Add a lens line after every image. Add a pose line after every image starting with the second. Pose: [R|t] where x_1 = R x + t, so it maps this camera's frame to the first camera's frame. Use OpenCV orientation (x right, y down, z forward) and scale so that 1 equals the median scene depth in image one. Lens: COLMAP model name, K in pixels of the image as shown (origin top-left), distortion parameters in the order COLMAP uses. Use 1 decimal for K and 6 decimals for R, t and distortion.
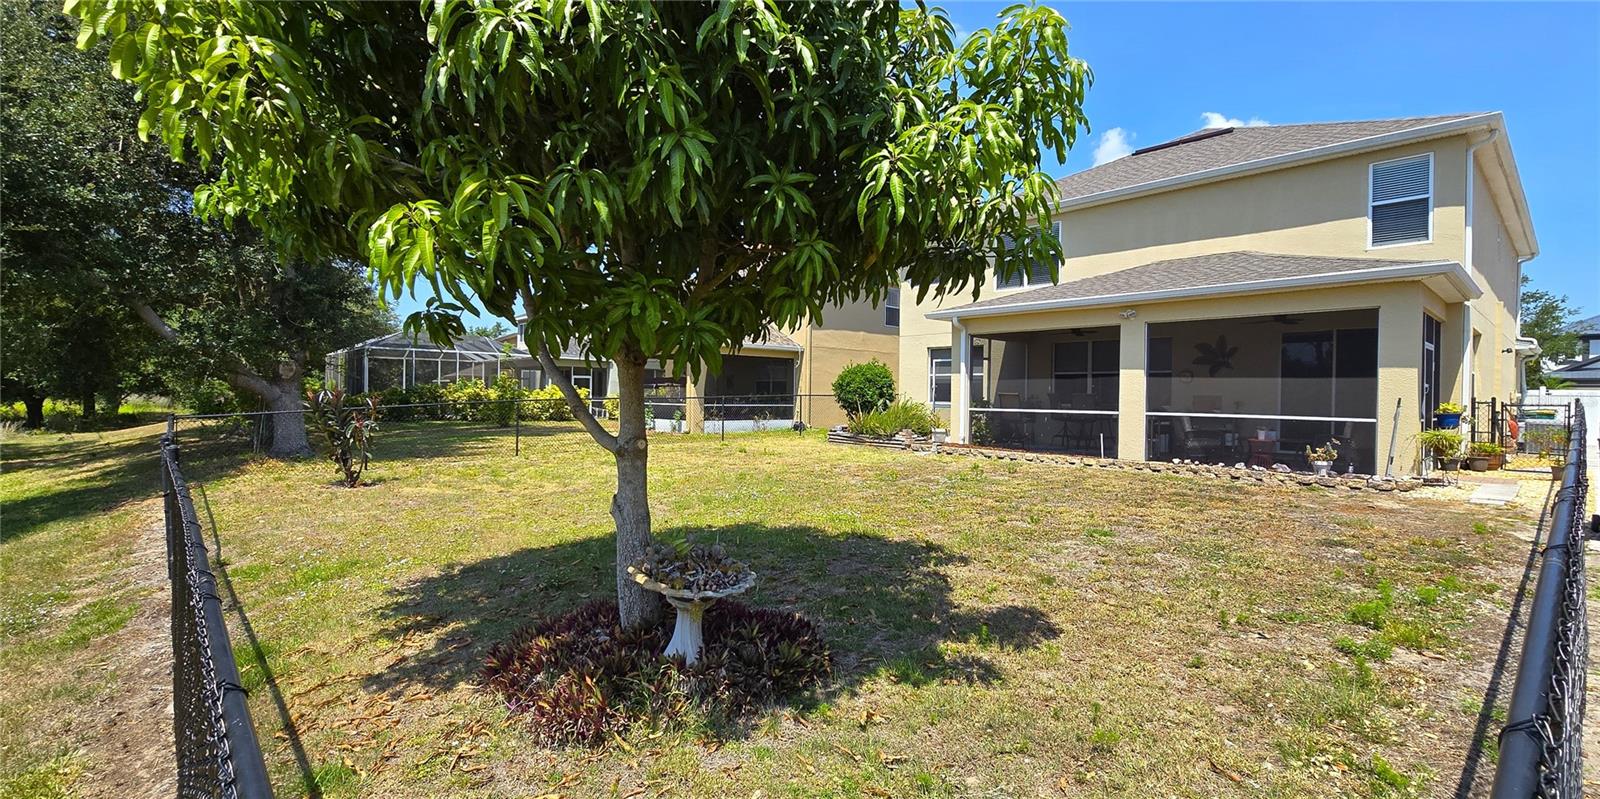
lens RADIAL K [[714.8, 0, 793.7], [0, 714.8, 400.1], [0, 0, 1]] dist [0.002327, 0.000092]
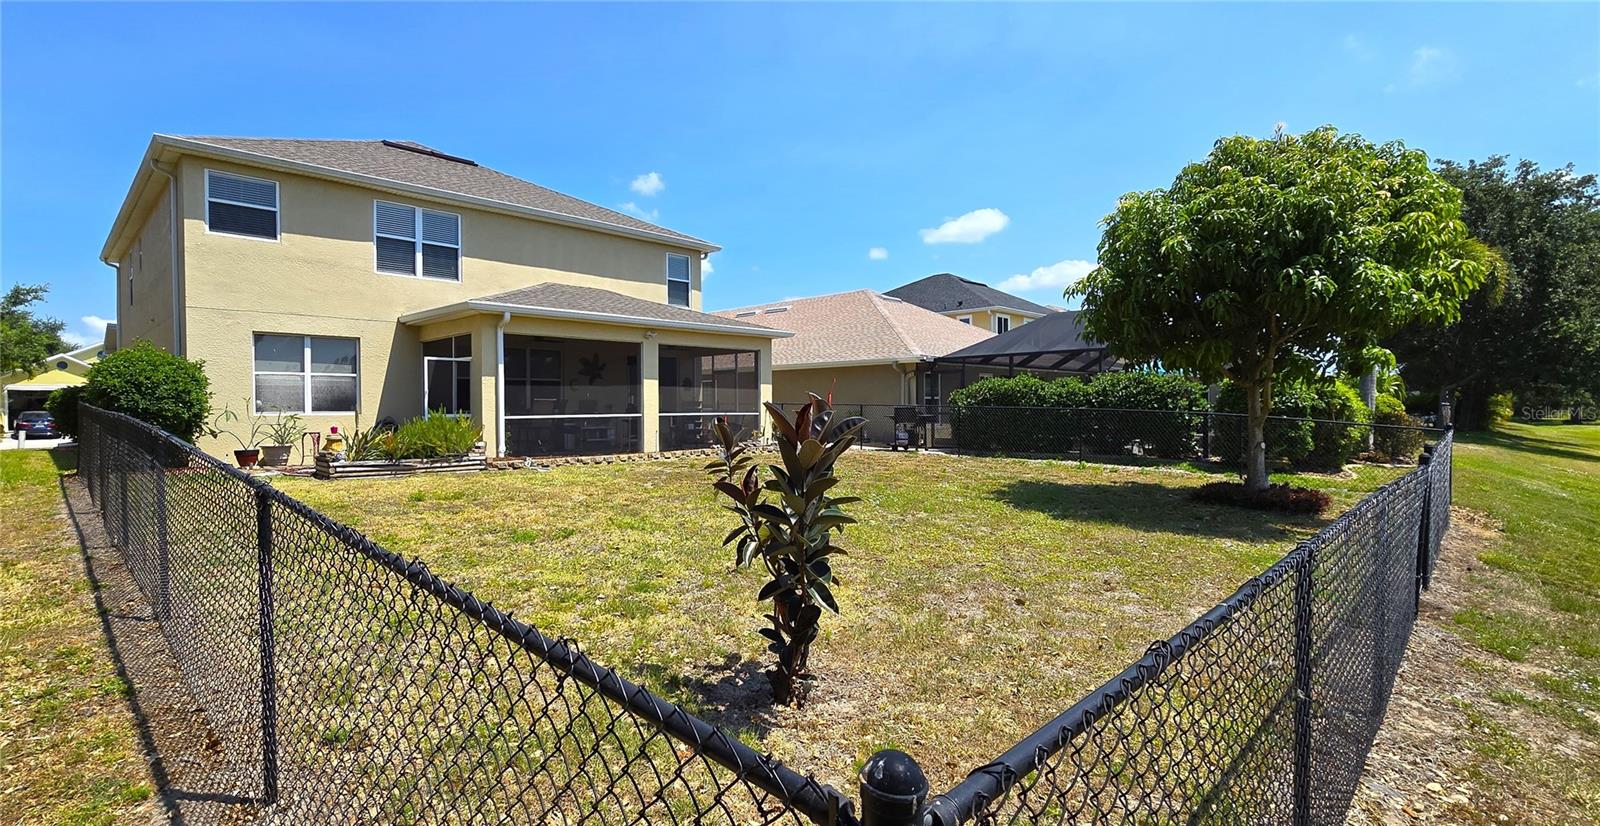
lens RADIAL K [[718.3, 0, 788.6], [0, 718.3, 413.2], [0, 0, 1]] dist [-0.009941, 0.000620]
pose [[-0.087483, -0.027921, 0.995775, -0.746274], [0.014675, 0.999463, 0.029314, -0.016446], [-0.996058, 0.017177, -0.087026, 0.812268]]
